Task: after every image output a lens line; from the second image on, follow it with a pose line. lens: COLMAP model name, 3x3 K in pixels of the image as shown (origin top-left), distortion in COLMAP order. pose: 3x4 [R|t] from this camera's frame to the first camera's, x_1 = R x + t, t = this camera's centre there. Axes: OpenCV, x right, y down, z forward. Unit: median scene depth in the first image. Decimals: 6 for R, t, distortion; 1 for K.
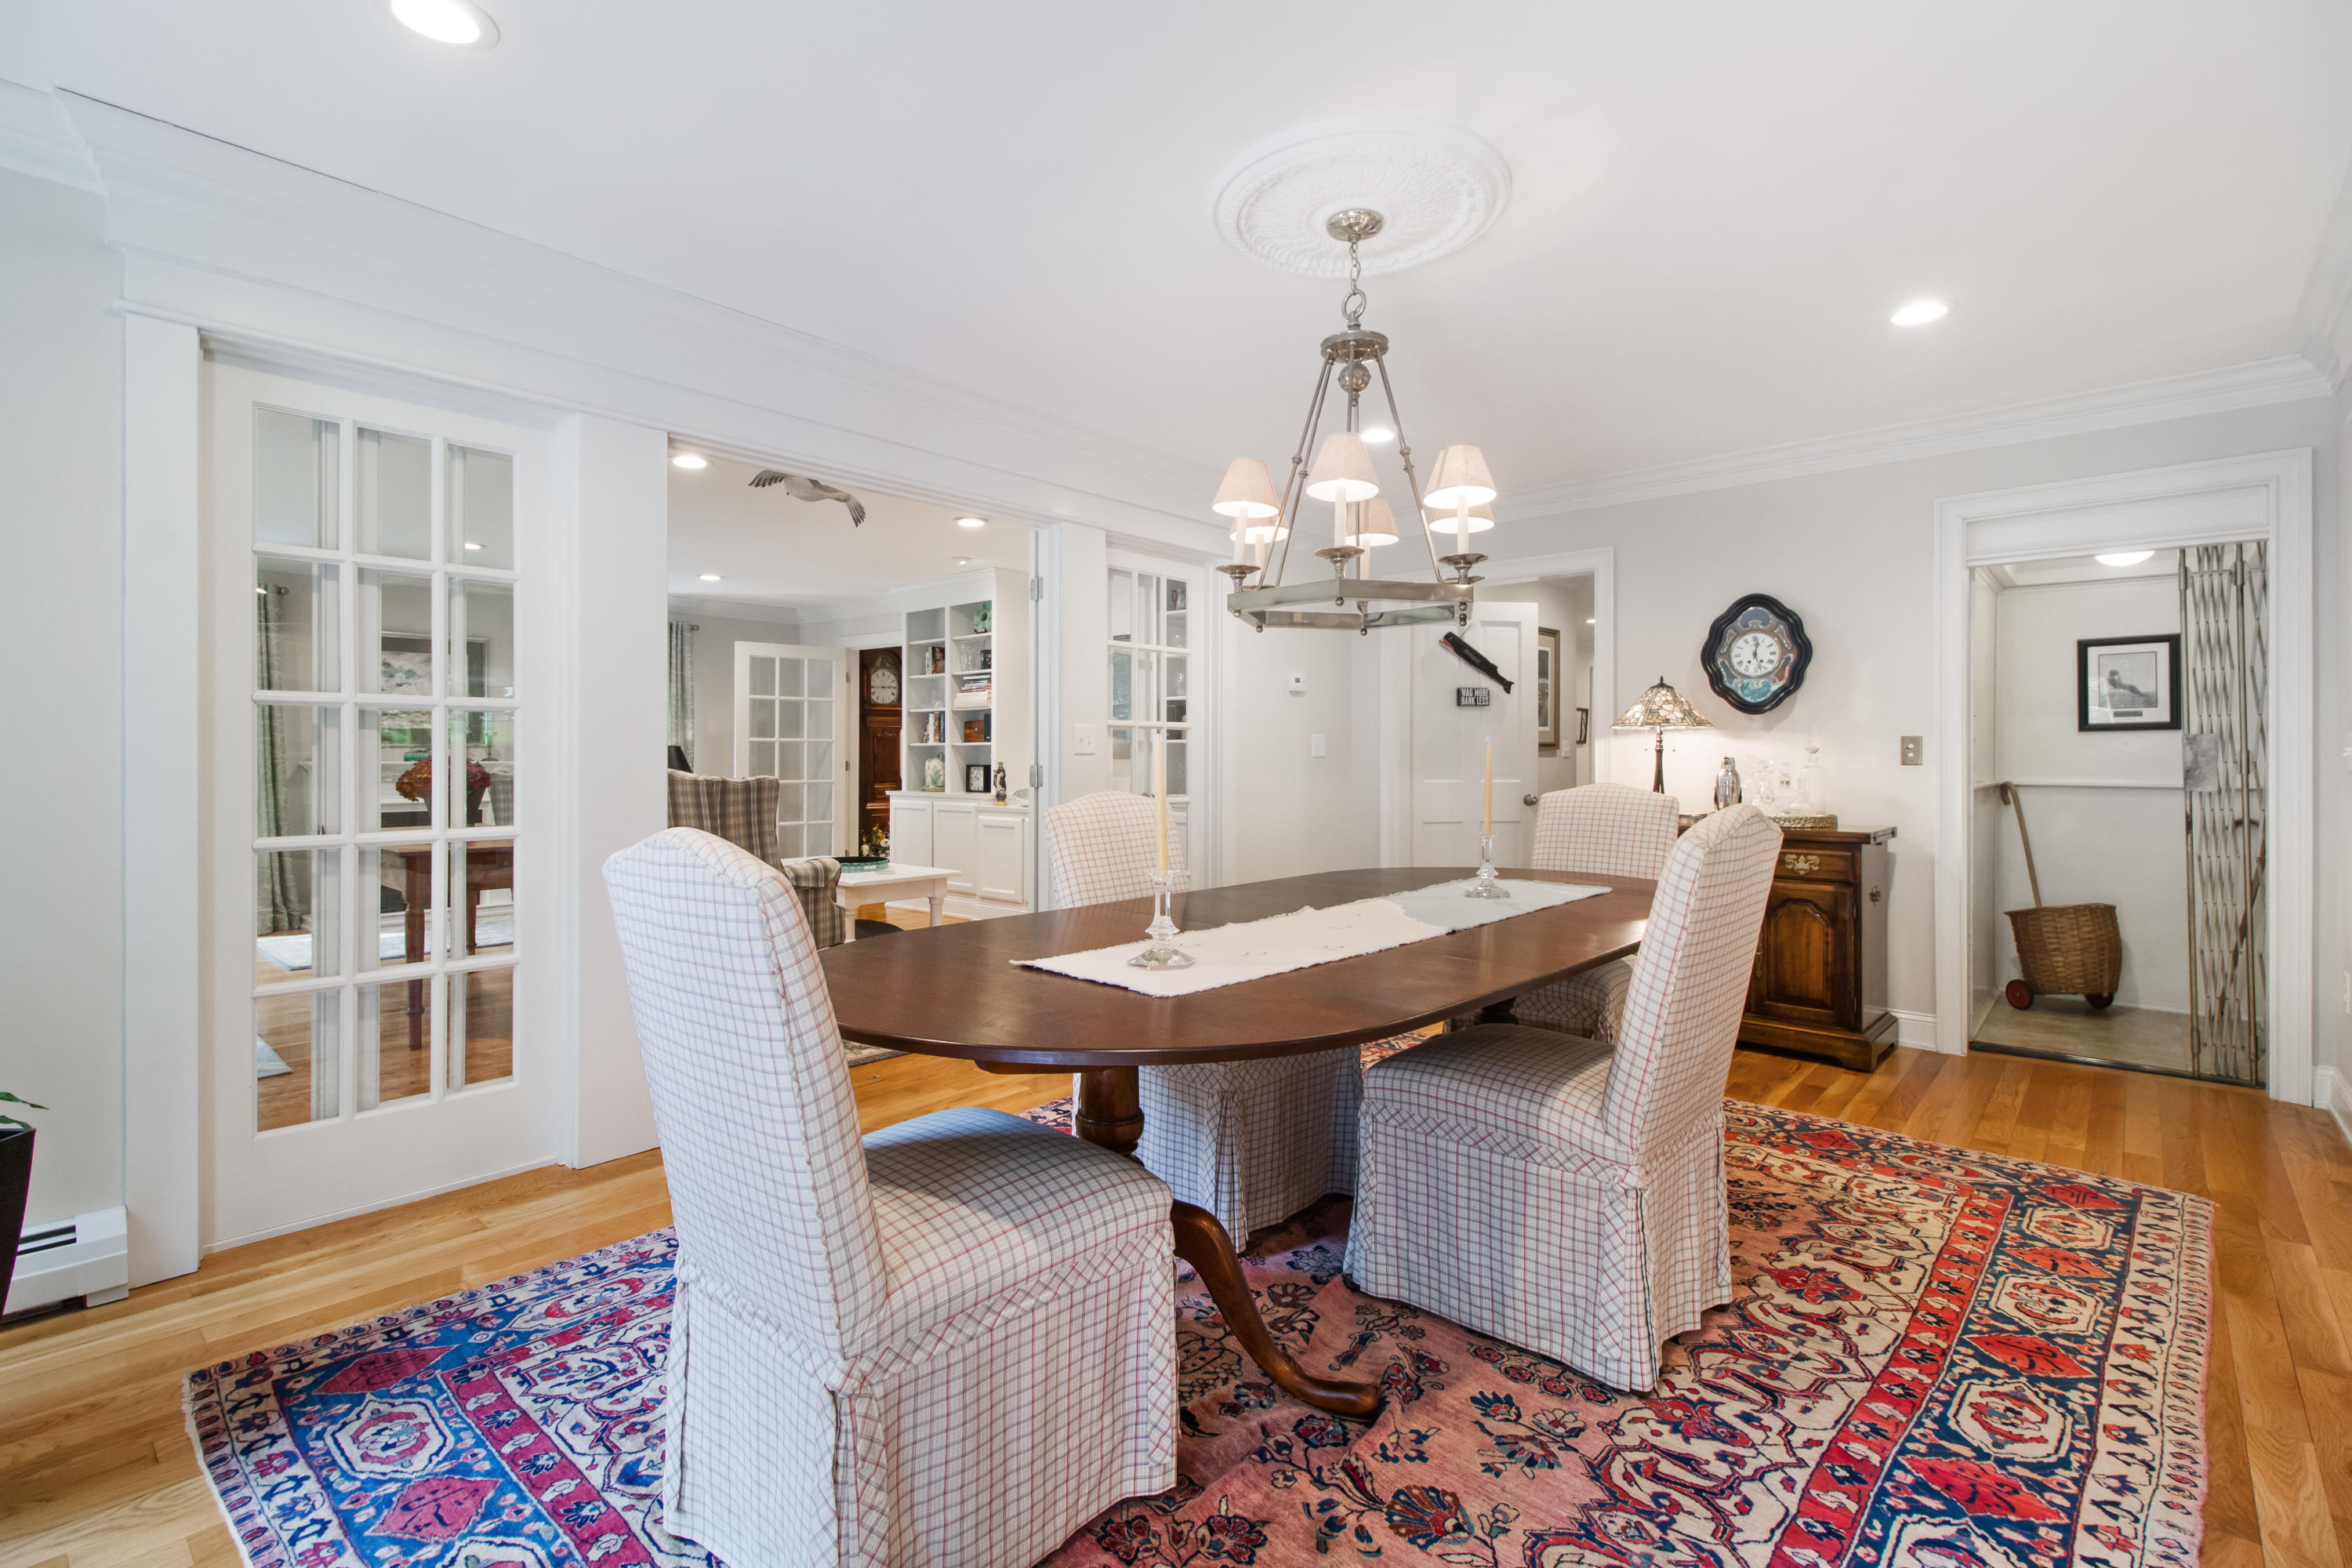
lens RADIAL K [[1102.4, 0, 1181.4], [0, 1102.4, 763.7], [0, 0, 1]] dist [0.017207, -0.008012]
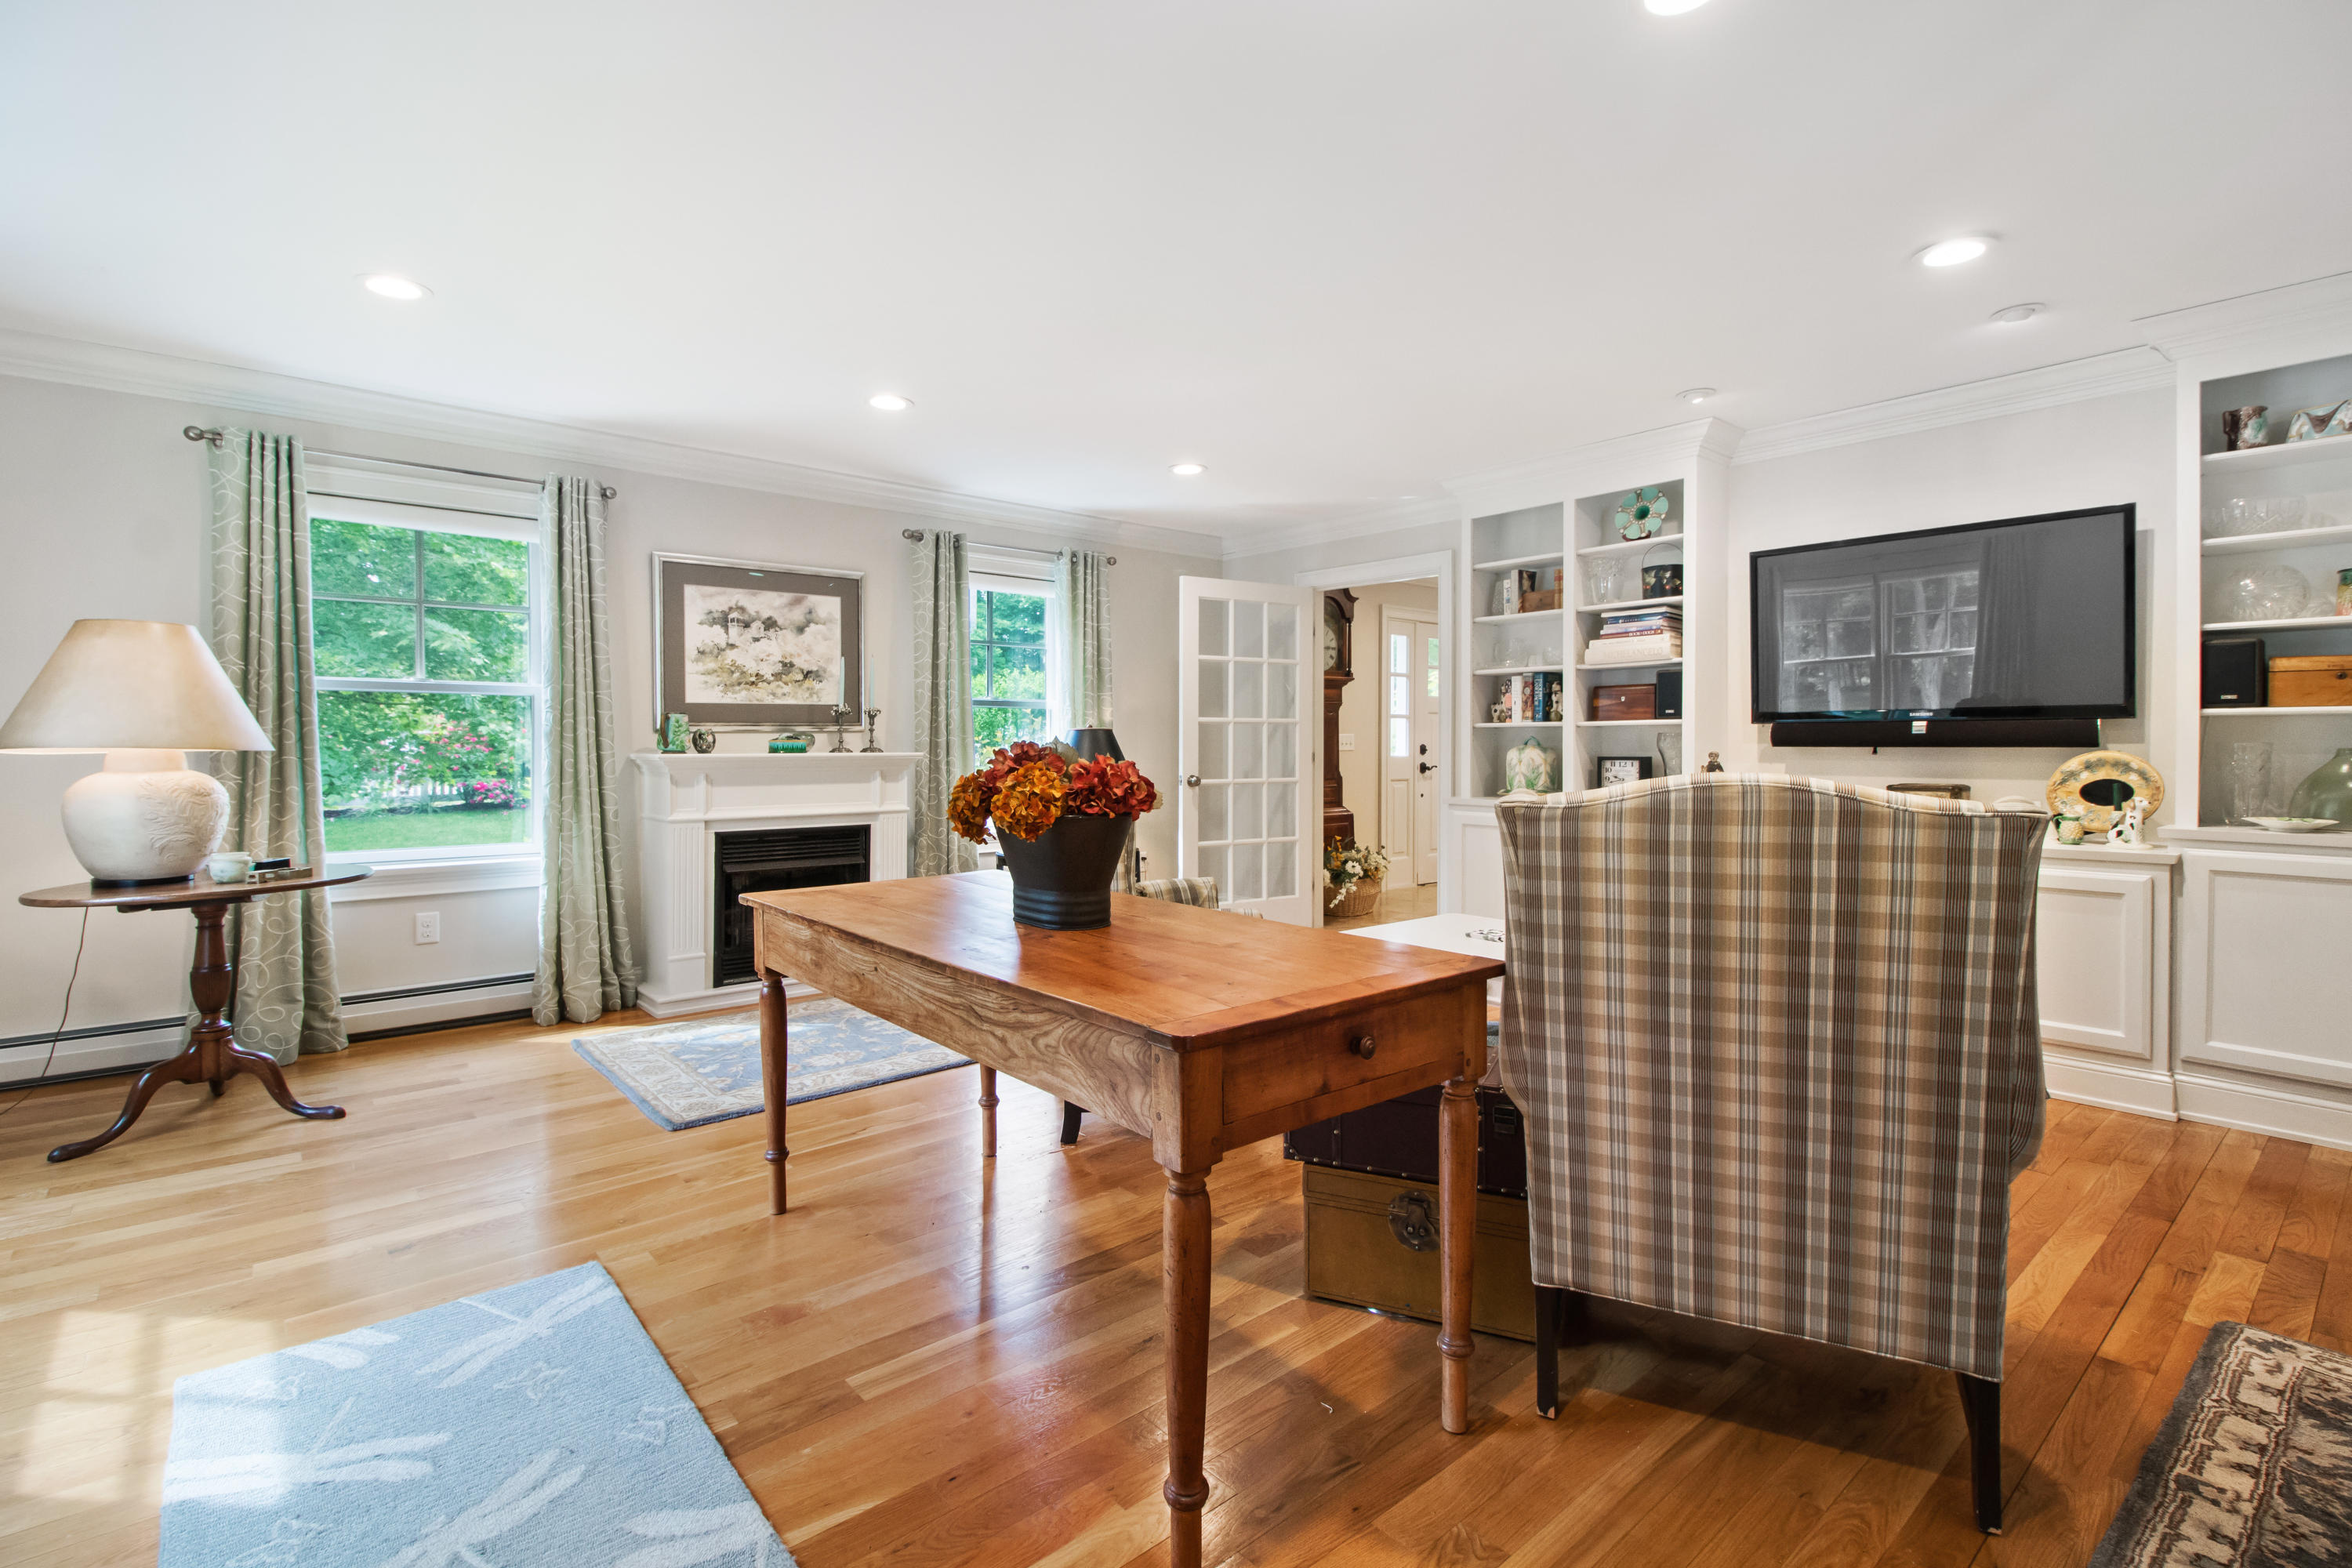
lens RADIAL K [[1102.4, 0, 1164.9], [0, 1102.4, 769.5], [0, 0, 1]] dist [0.017207, -0.008012]
pose [[0.991206, 0.001015, -0.132327, -0.396117], [0.001177, 0.999863, 0.016483, -0.002760], [0.132326, -0.016494, 0.991069, 0.393950]]
